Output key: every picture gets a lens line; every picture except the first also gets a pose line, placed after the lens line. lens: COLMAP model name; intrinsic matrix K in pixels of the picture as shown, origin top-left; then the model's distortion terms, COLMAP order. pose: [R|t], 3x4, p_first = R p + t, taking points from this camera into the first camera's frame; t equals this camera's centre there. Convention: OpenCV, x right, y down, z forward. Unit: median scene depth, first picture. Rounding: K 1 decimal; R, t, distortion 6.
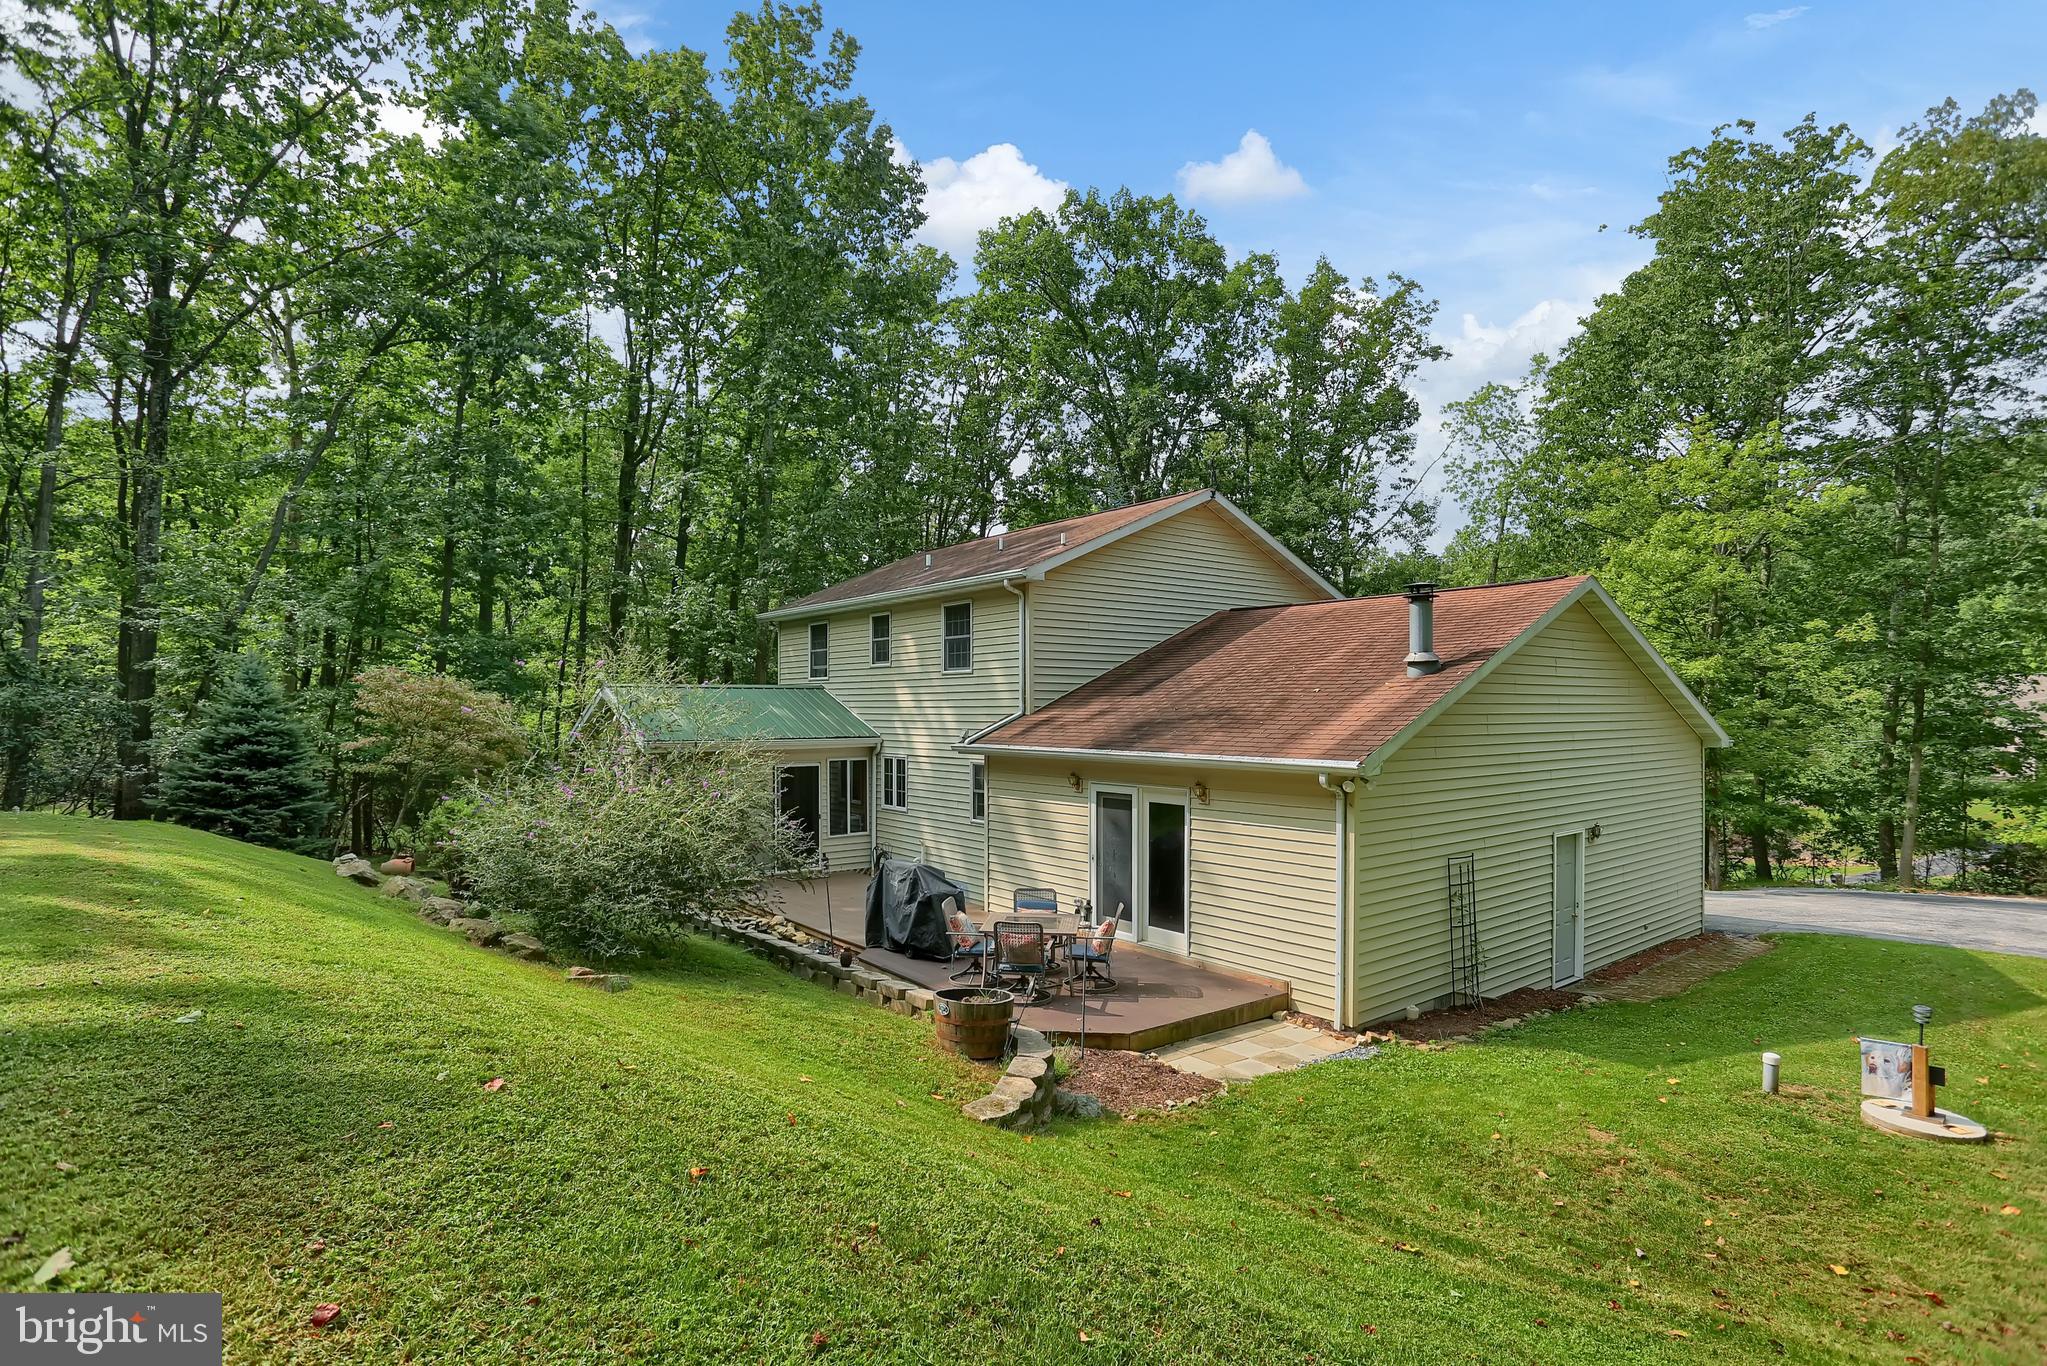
lens RADIAL K [[1033.1, 0, 1007.9], [0, 1033.1, 687.8], [0, 0, 1]] dist [-0.027400, 0.000466]
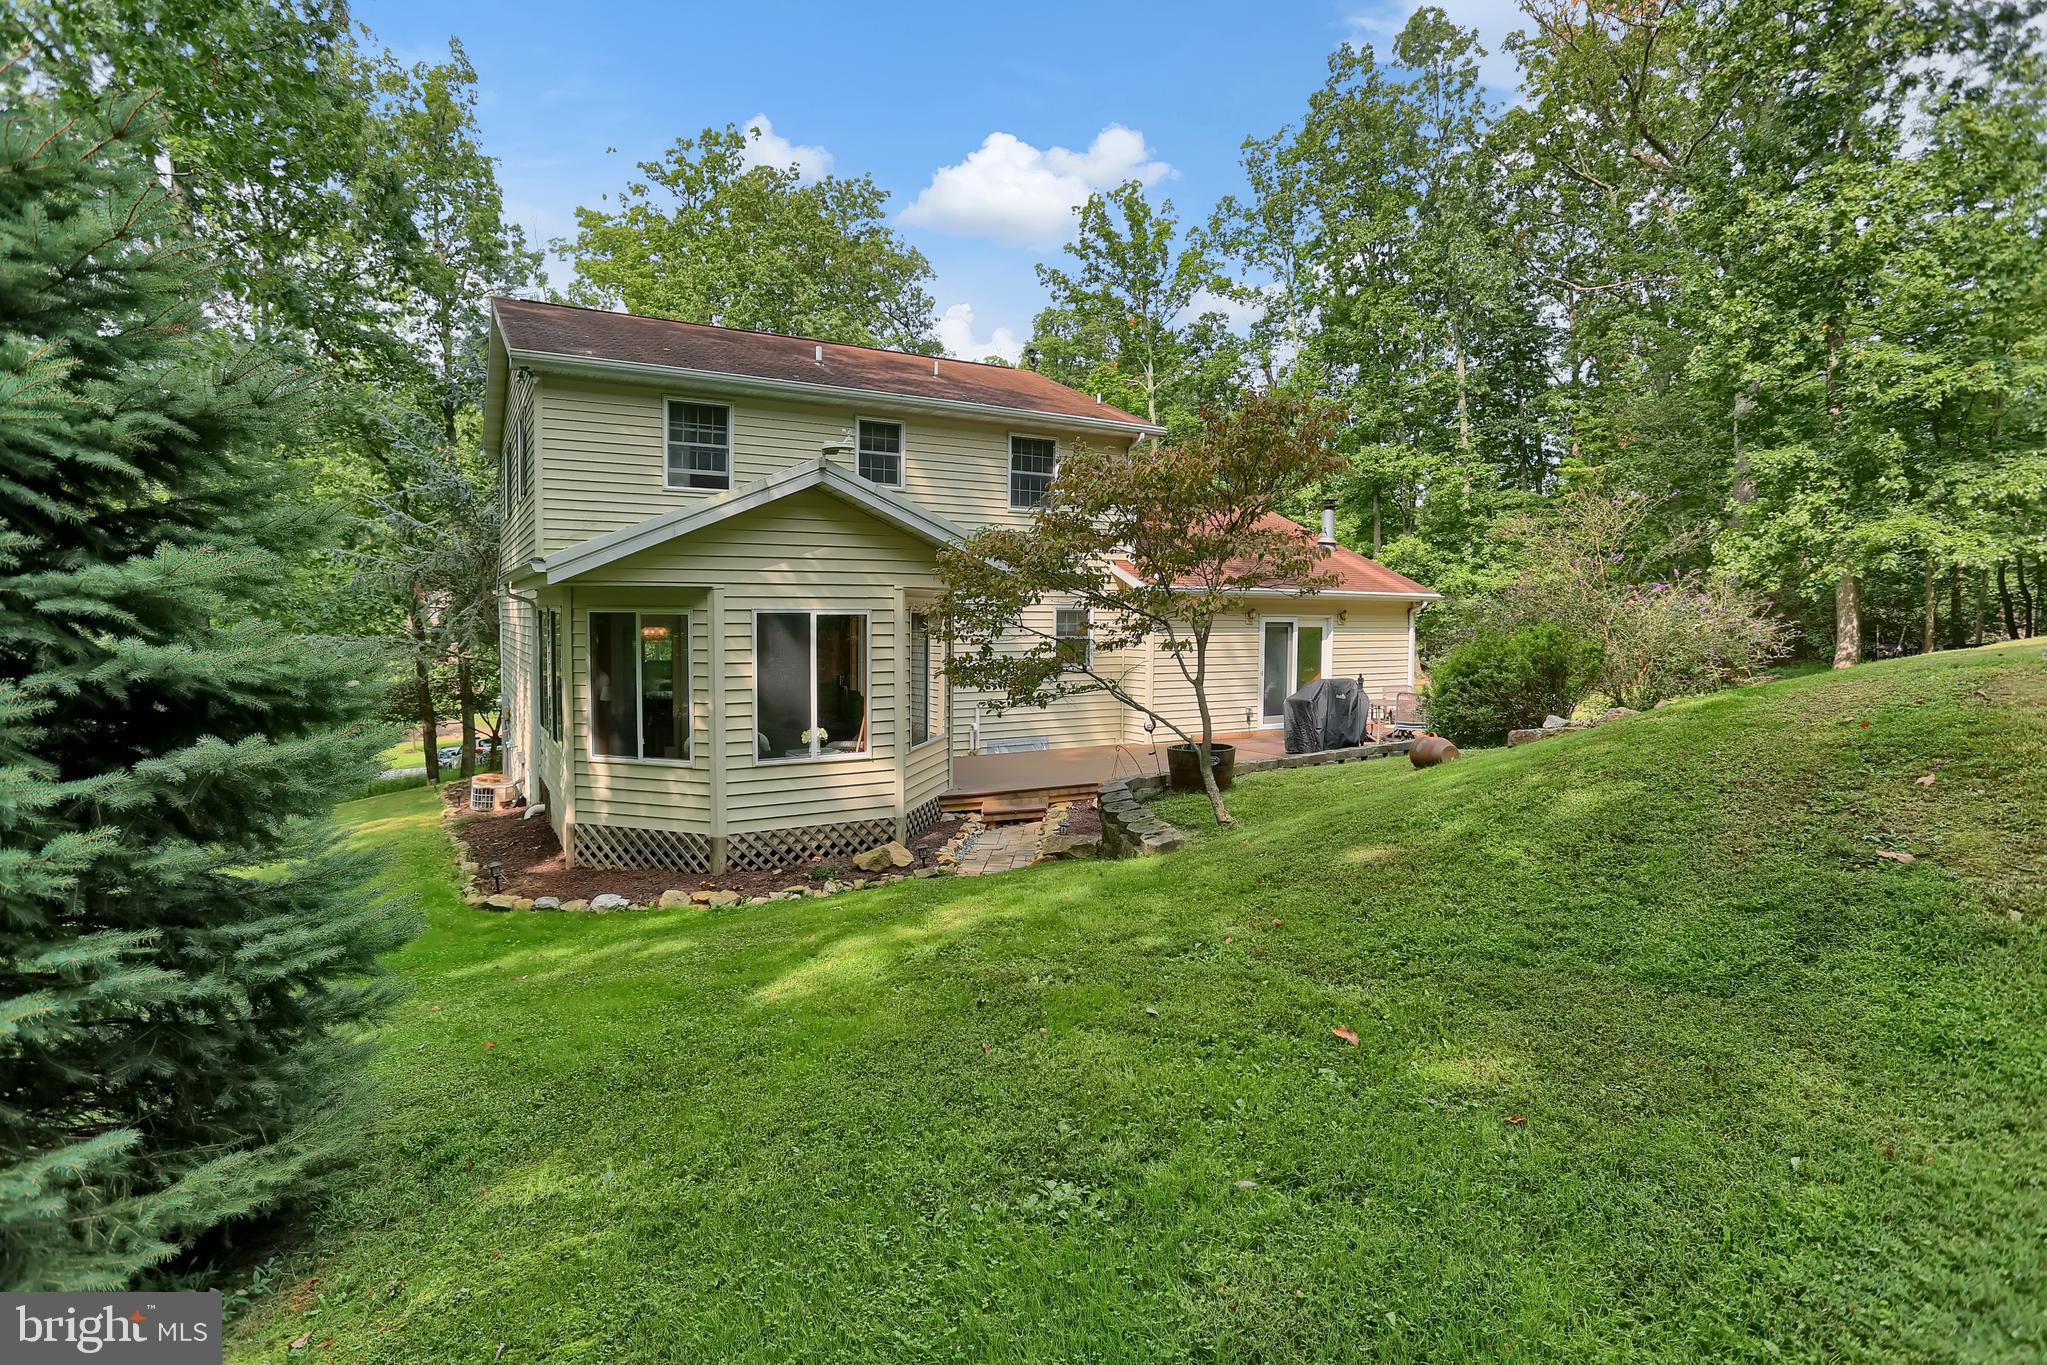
lens RADIAL K [[1033.1, 0, 1007.9], [0, 1033.1, 687.3], [0, 0, 1]] dist [-0.027400, 0.000466]
pose [[0.161412, -0.050940, 0.985572, -0.981695], [-0.021877, 0.998237, 0.055178, 0.092869], [-0.986645, -0.030468, 0.160013, 0.871179]]
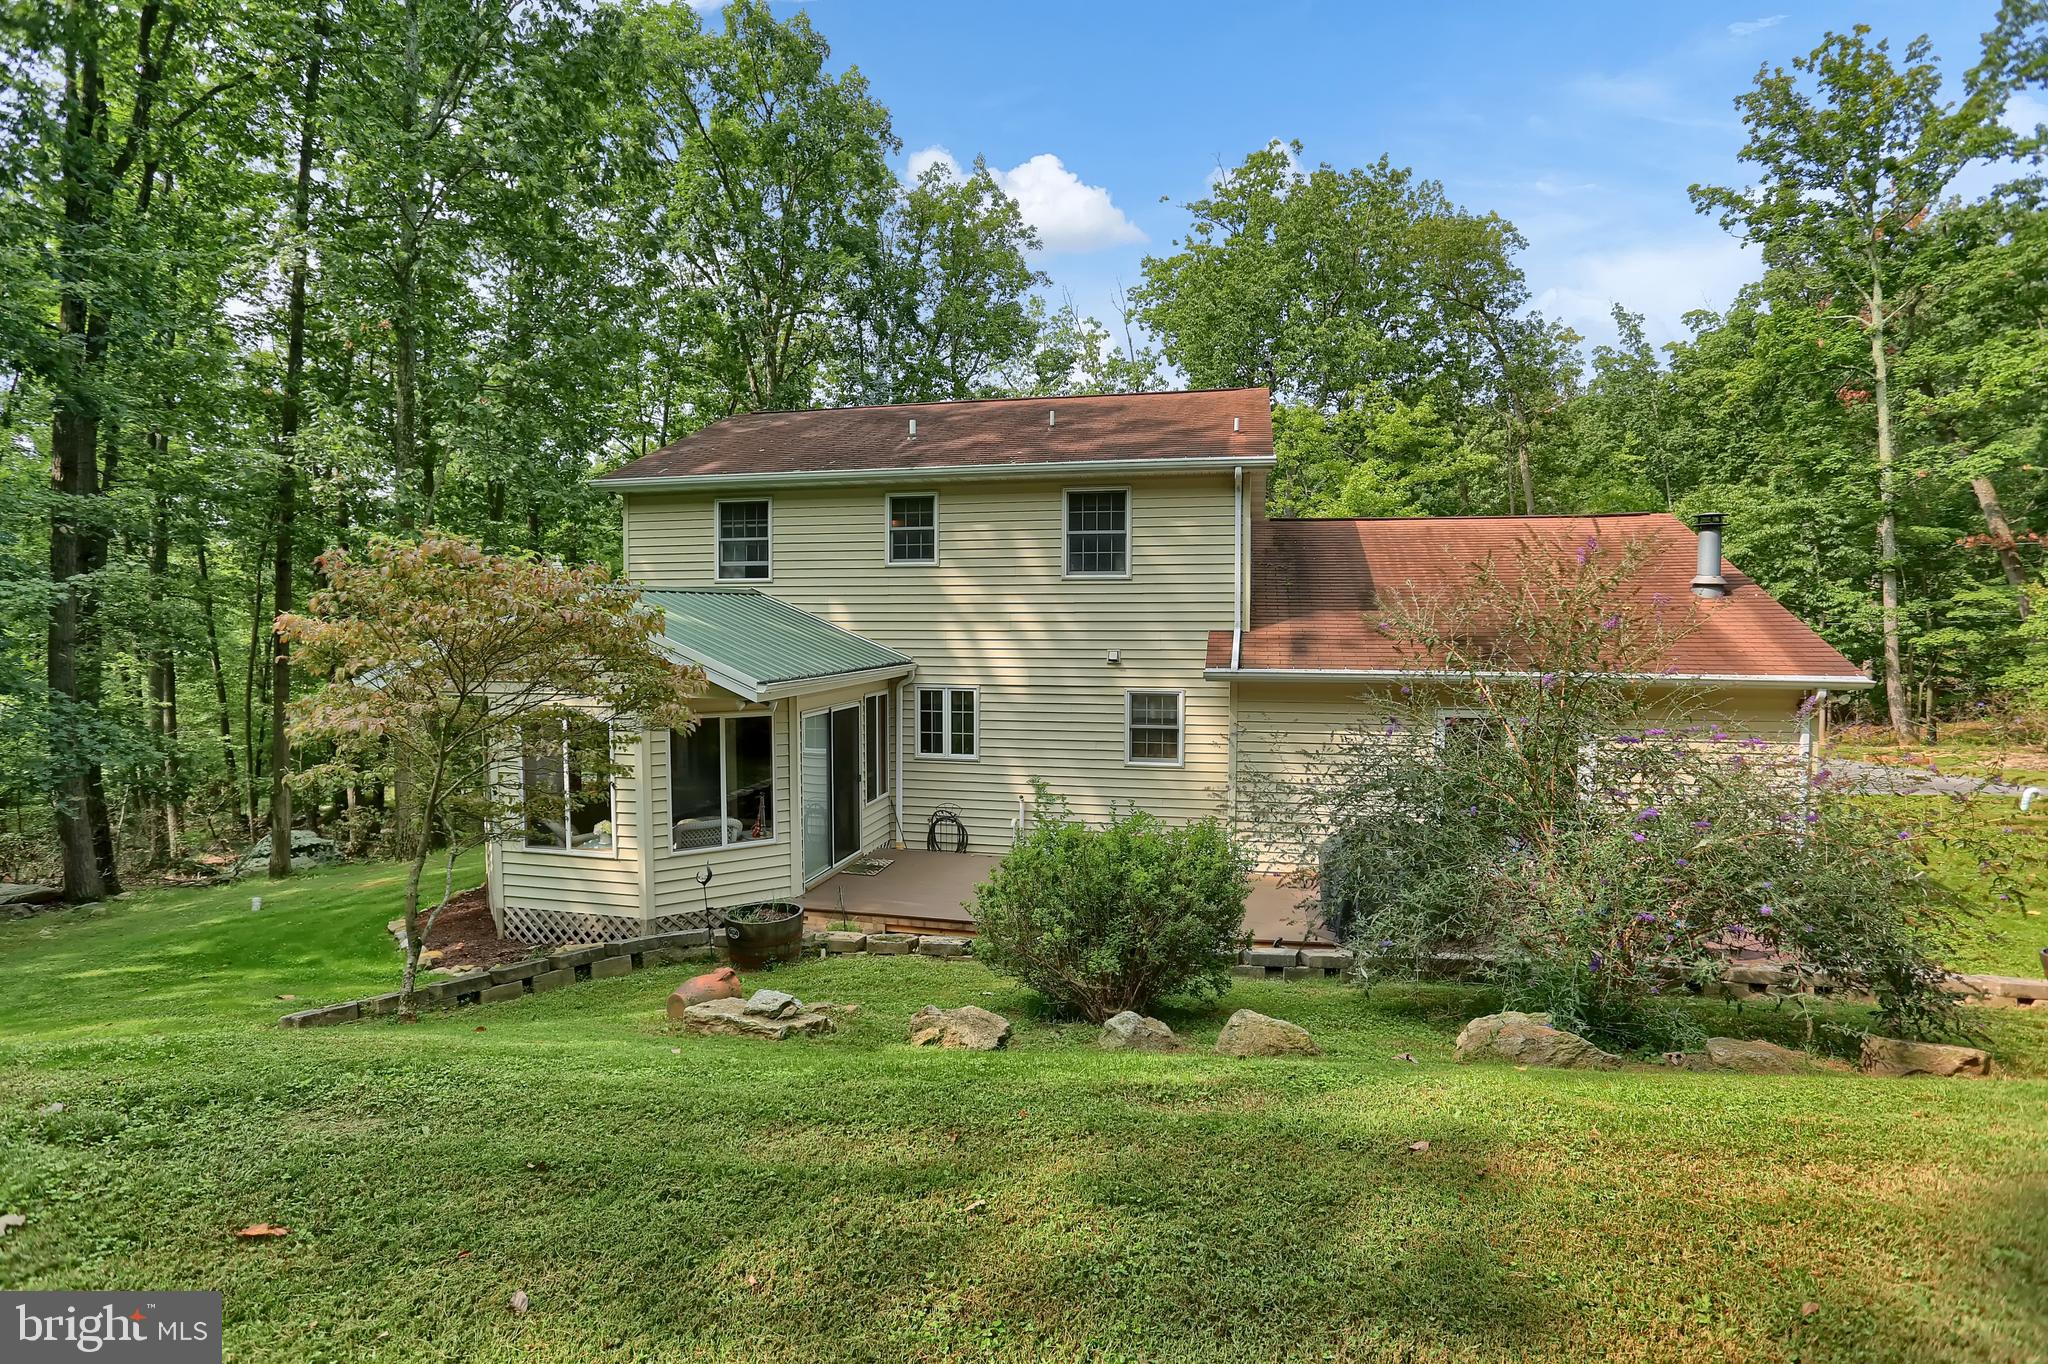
lens RADIAL K [[1033.6, 0, 1008.4], [0, 1033.6, 686.8], [0, 0, 1]] dist [-0.027400, 0.000466]
pose [[0.793653, -0.024851, 0.607863, -0.580328], [-0.018405, 0.997727, 0.064820, 0.018219], [-0.608092, -0.062633, 0.791392, 0.413325]]
